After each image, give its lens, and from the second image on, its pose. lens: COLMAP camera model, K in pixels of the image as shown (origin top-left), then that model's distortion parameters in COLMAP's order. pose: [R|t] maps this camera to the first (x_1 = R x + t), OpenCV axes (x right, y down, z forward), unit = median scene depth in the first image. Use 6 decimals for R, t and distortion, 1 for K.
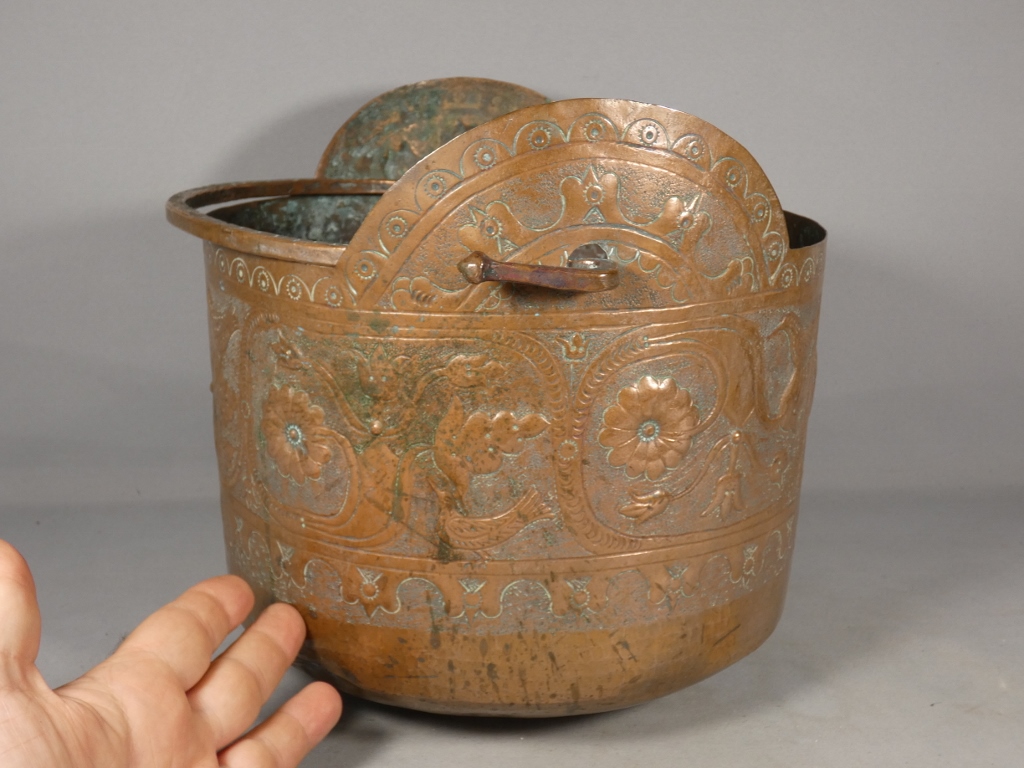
lens RADIAL K [[1311.2, 0, 512.0], [0, 1311.2, 384.0], [0, 0, 1]] dist [0.019147, -0.014704]
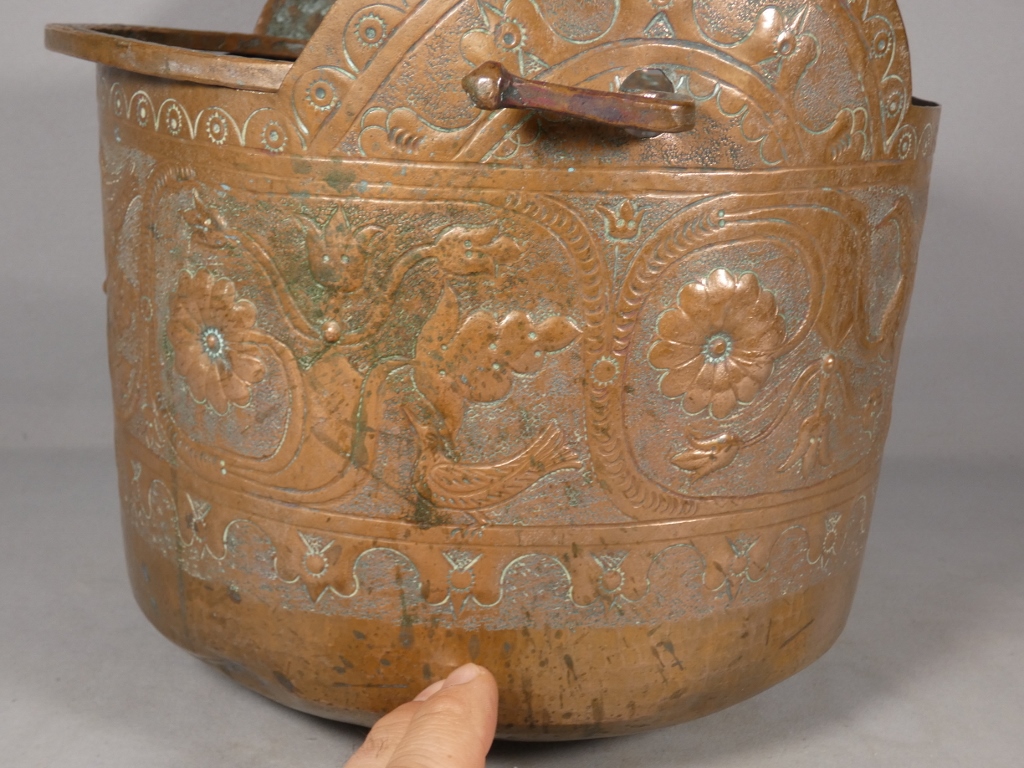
lens RADIAL K [[1317.7, 0, 512.0], [0, 1317.7, 384.0], [0, 0, 1]] dist [-0.009763, -0.035203]
pose [[0.998639, 0.025533, 0.045478, -0.038539], [-0.026347, 0.999501, 0.017409, 0.045879], [-0.045011, -0.018583, 0.998814, 0.294595]]
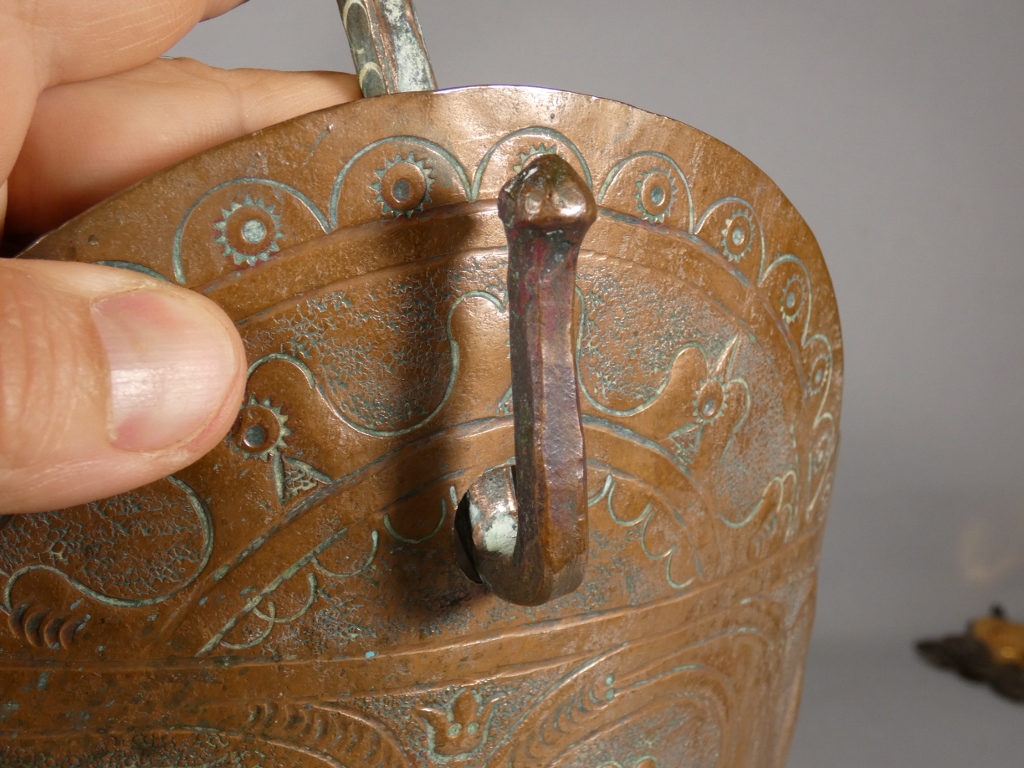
lens RADIAL K [[1317.7, 0, 512.0], [0, 1317.7, 384.0], [0, 0, 1]] dist [-0.009763, -0.035203]
pose [[0.945259, 0.008499, 0.326211, -0.062255], [0.010214, 0.998400, -0.055608, -0.103251], [-0.326162, 0.055896, 0.943660, 0.601092]]
